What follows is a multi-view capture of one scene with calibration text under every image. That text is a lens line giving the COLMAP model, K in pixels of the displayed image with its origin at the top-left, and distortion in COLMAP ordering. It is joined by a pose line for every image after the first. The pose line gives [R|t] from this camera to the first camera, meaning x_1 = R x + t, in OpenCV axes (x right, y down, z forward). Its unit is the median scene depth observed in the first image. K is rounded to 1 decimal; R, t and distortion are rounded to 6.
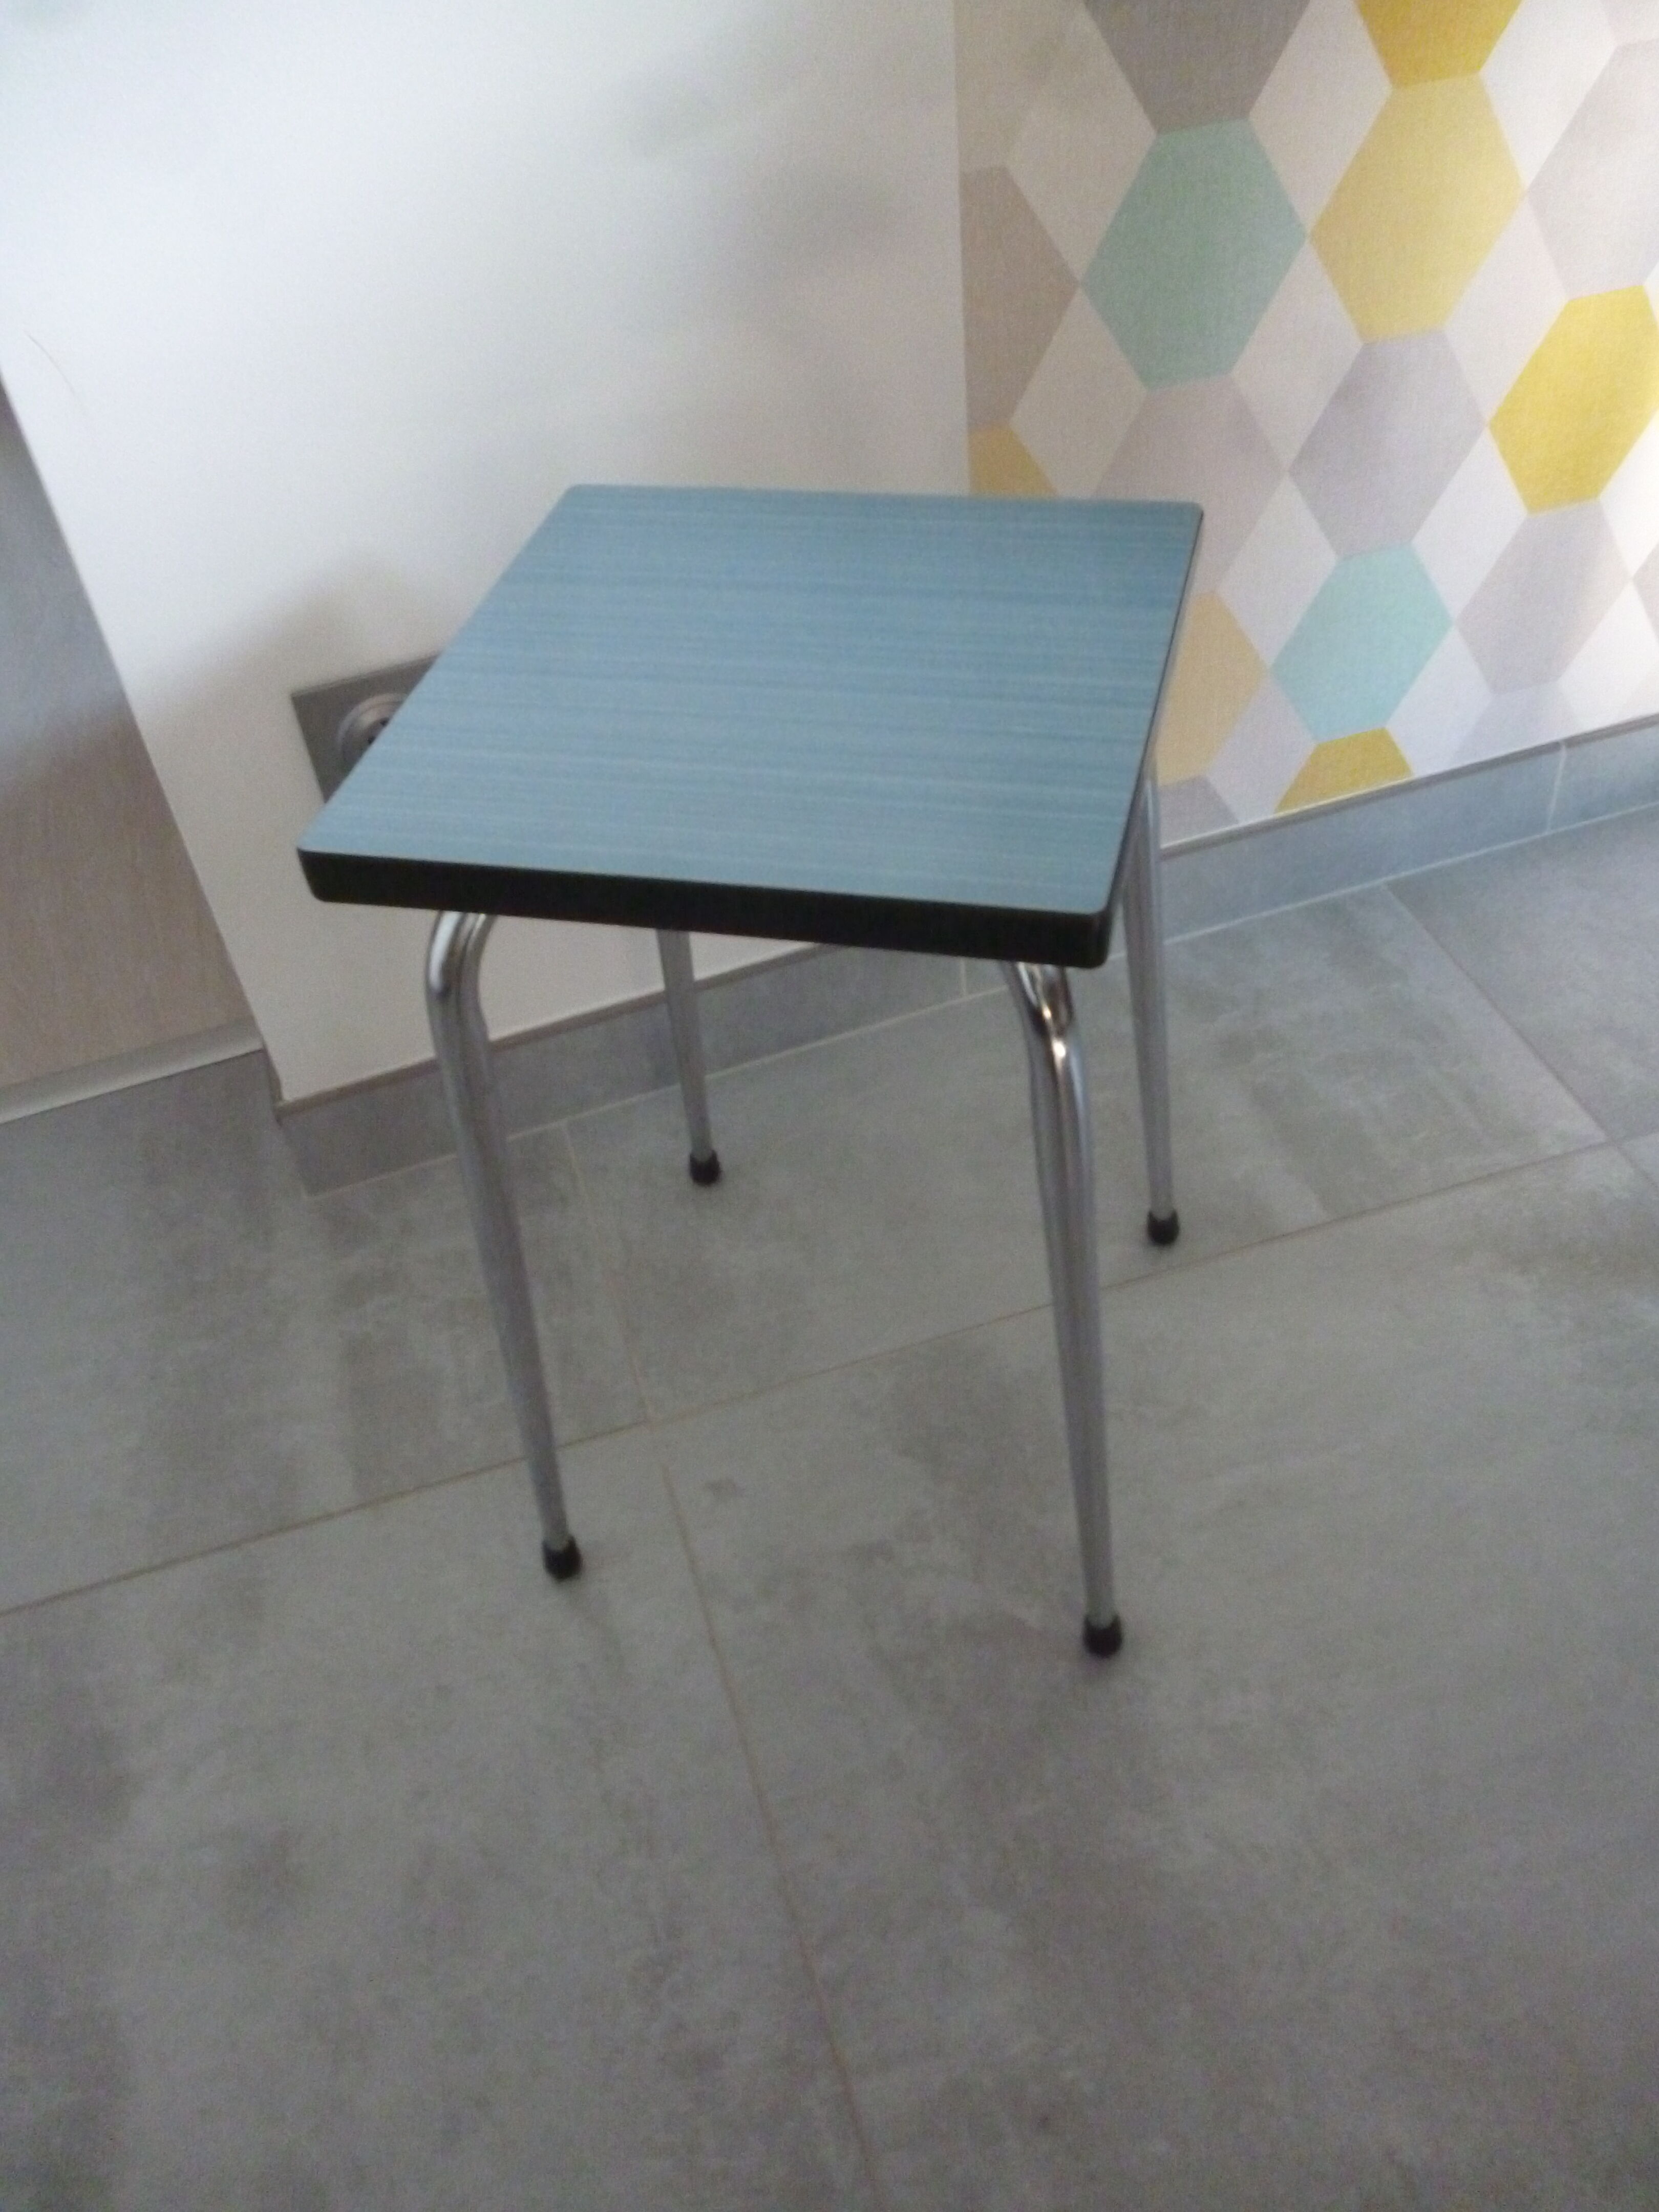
lens RADIAL K [[1647.5, 0, 839.6], [0, 1647.5, 1042.7], [0, 0, 1]] dist [-0.004513, -0.005086]
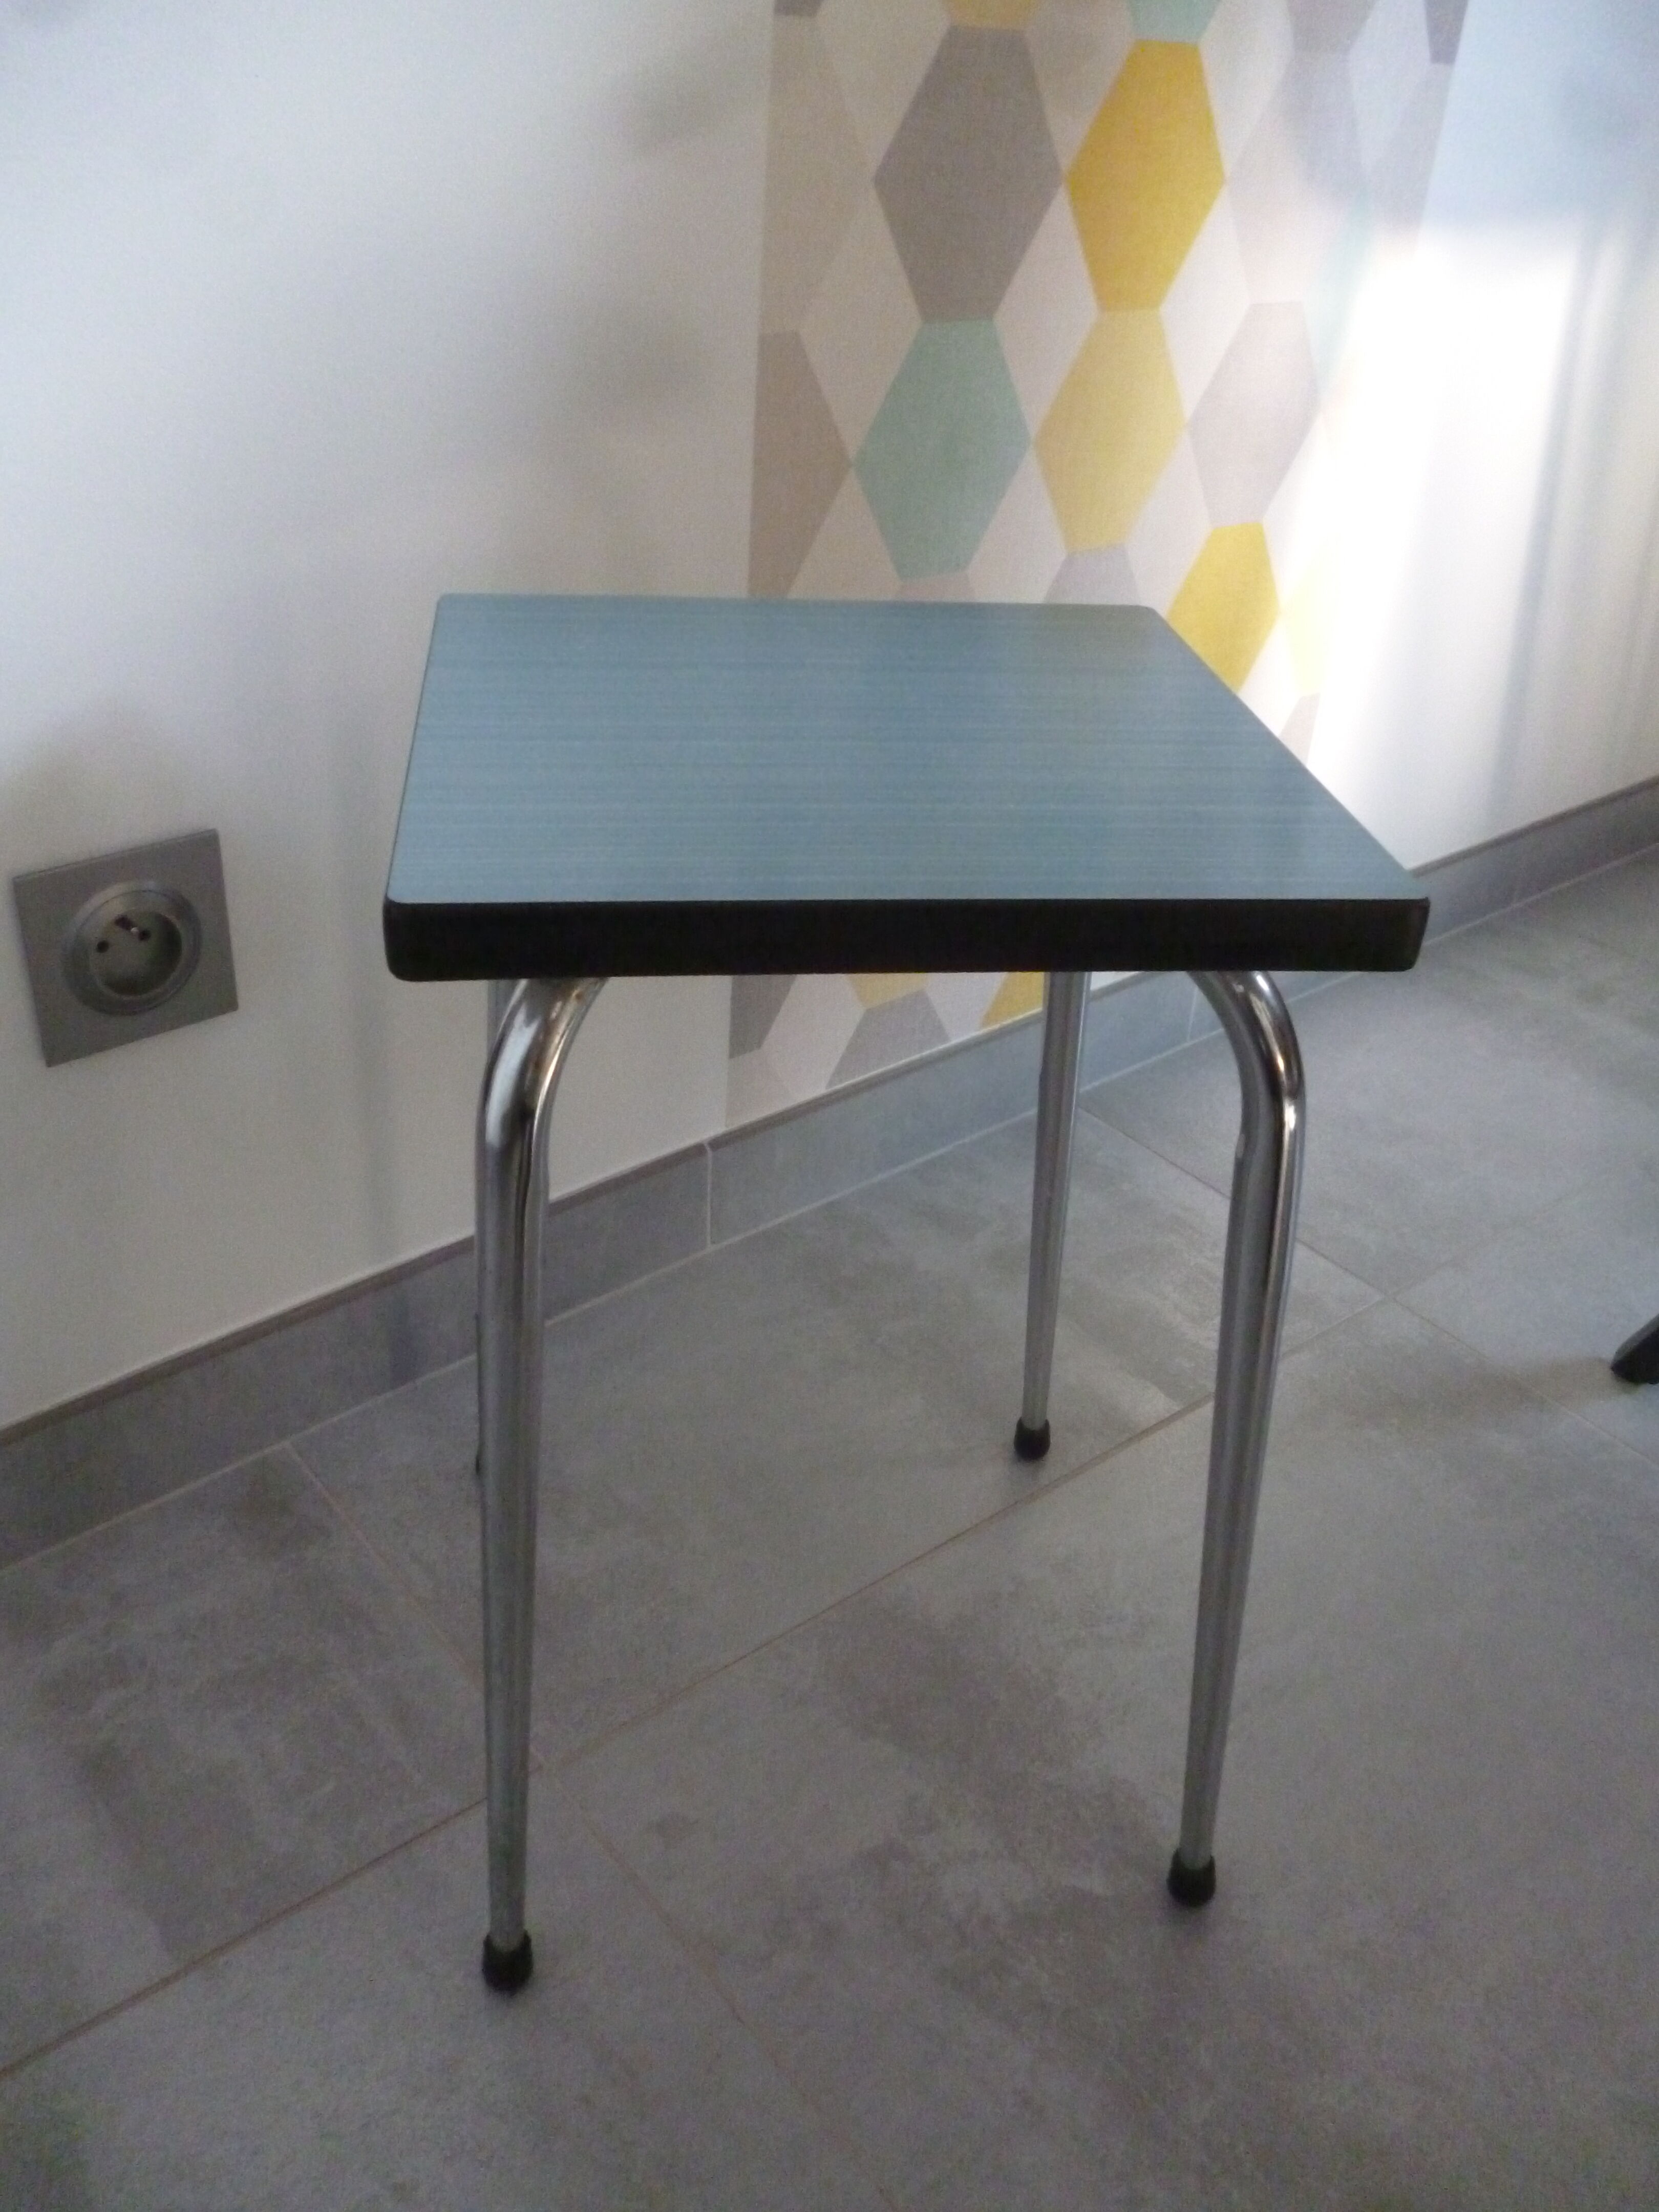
lens RADIAL K [[1677.1, 0, 829.5], [0, 1677.1, 1106.0], [0, 0, 1]] dist [-0.000778, 0.000727]
pose [[0.930726, -0.078589, 0.357175, -0.236442], [0.140734, 0.978395, -0.151451, 0.057537], [-0.337556, 0.191226, 0.921677, 0.146719]]
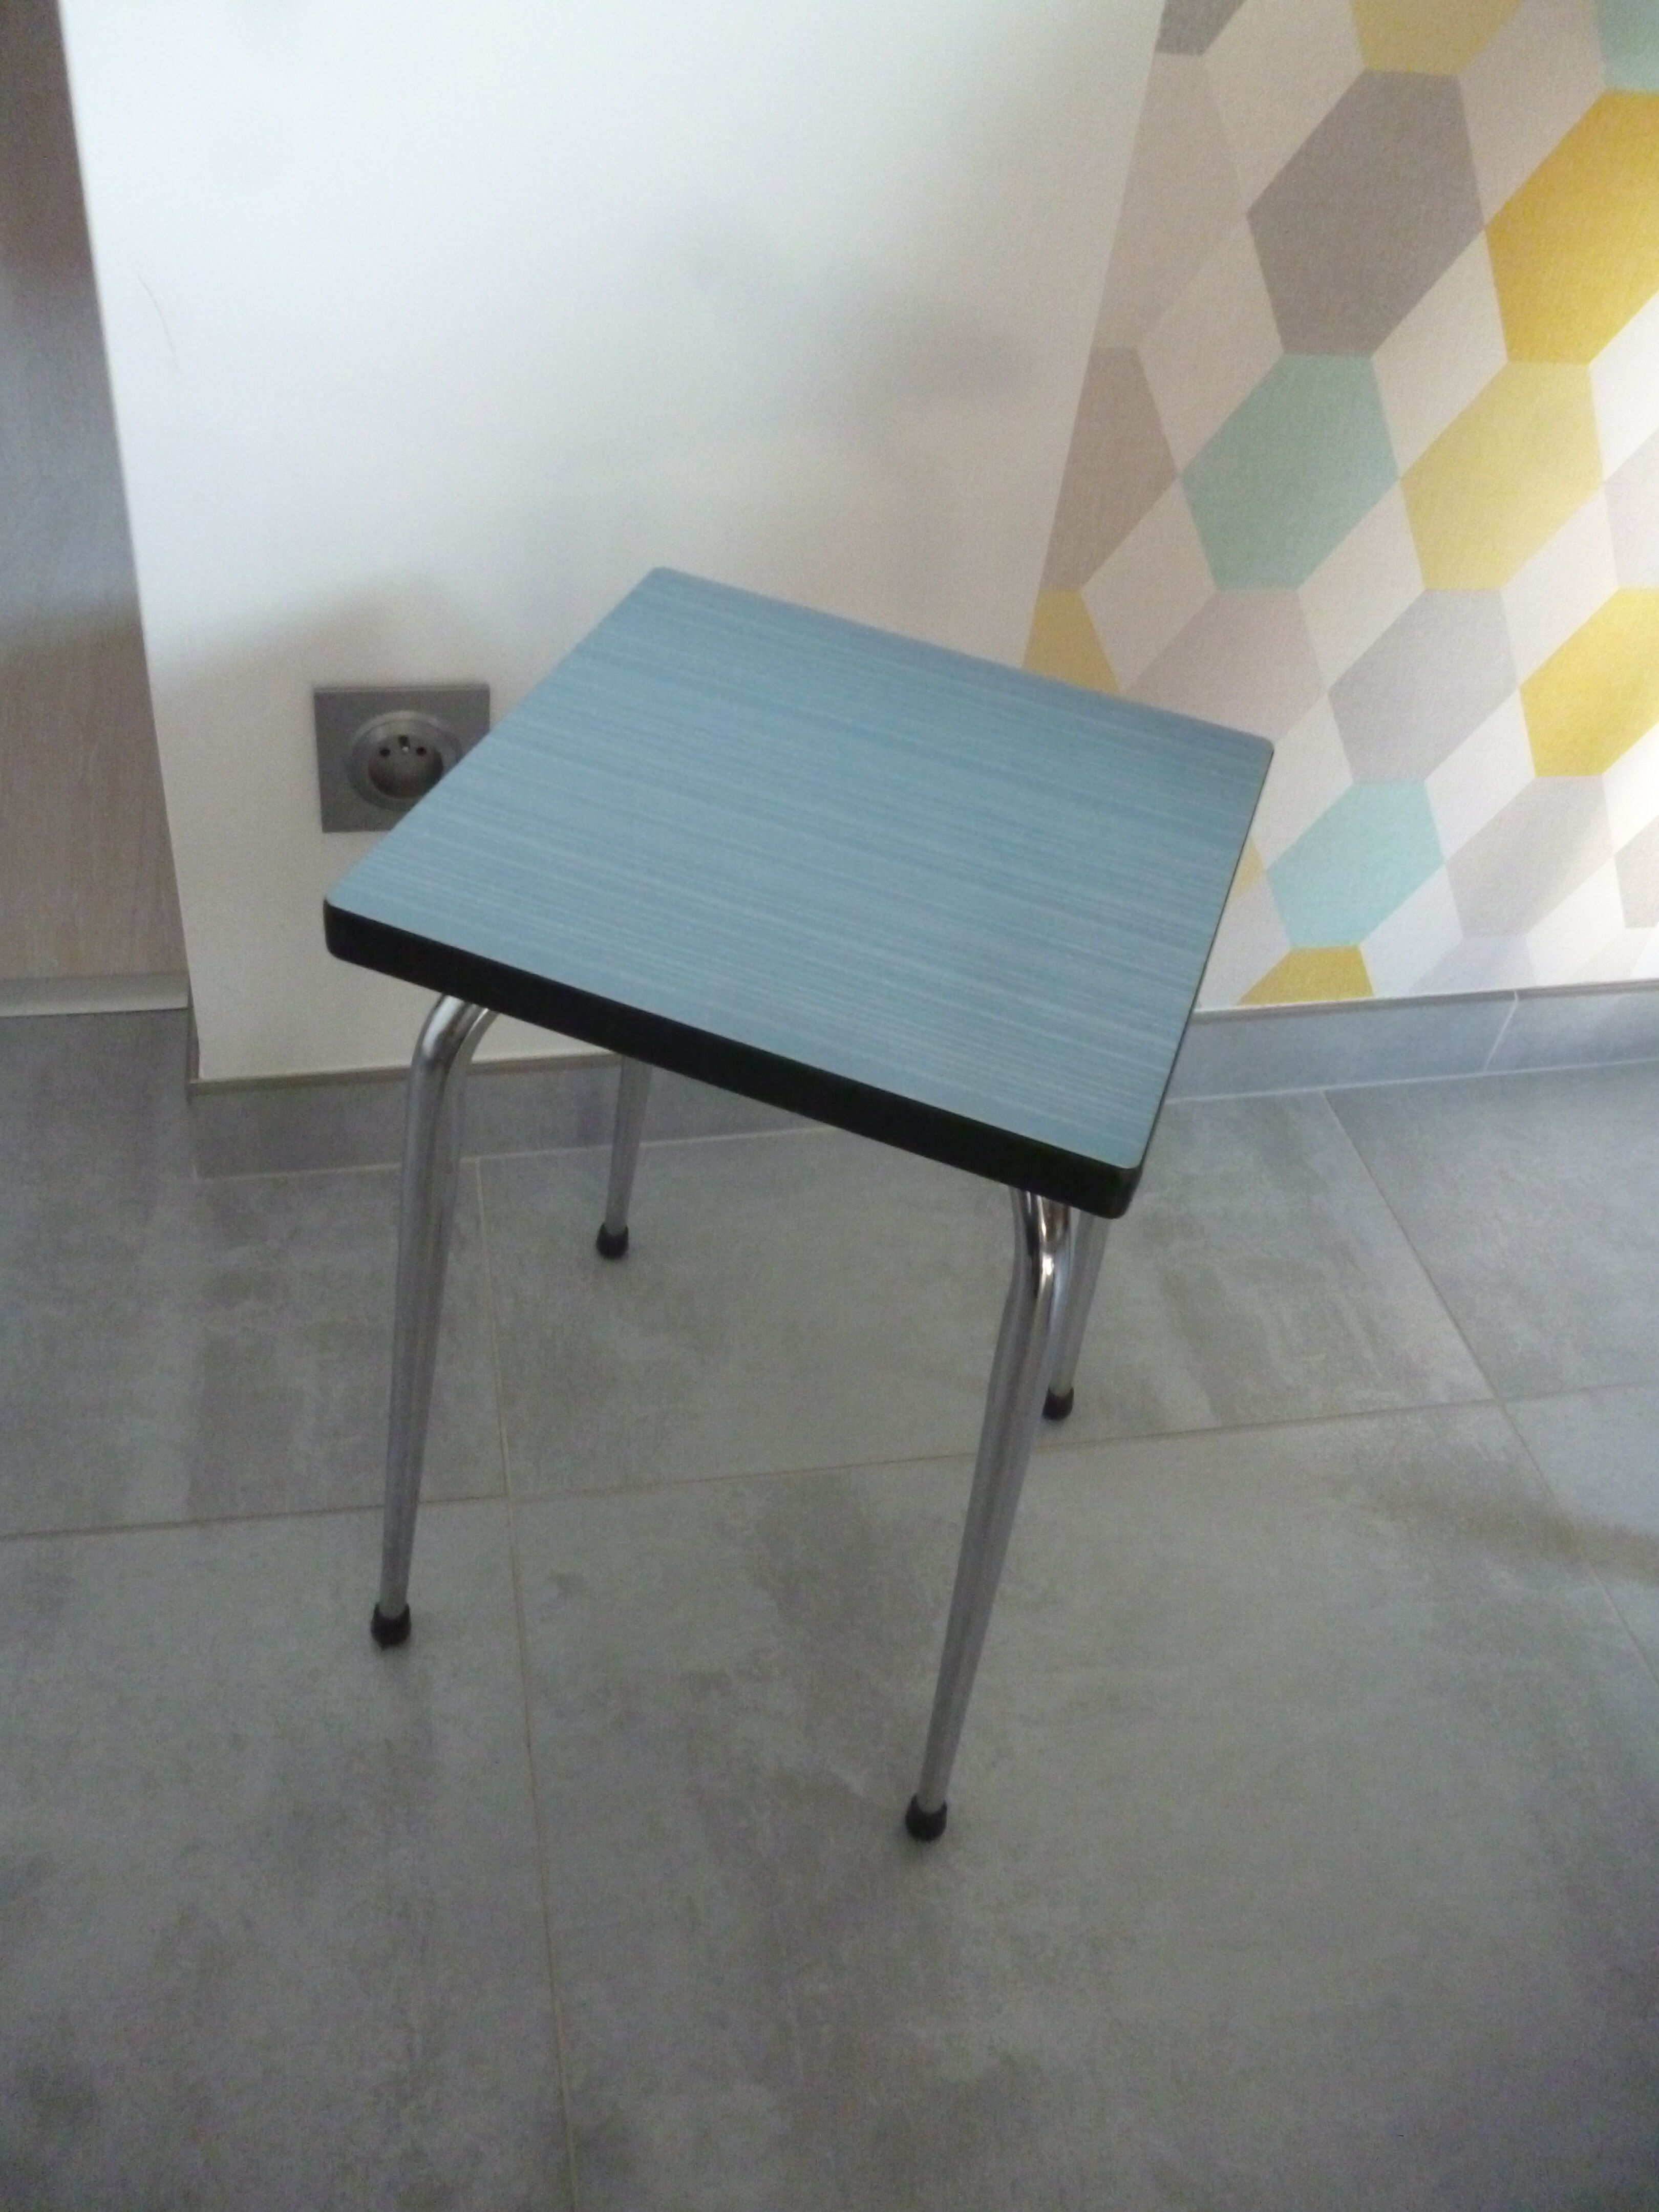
lens RADIAL K [[1647.5, 0, 839.6], [0, 1647.5, 1042.7], [0, 0, 1]] dist [-0.004513, -0.005086]
pose [[0.974468, 0.215851, 0.061815, -0.040236], [-0.213787, 0.976128, -0.038341, -0.033901], [-0.068616, 0.024147, 0.997351, 0.012403]]
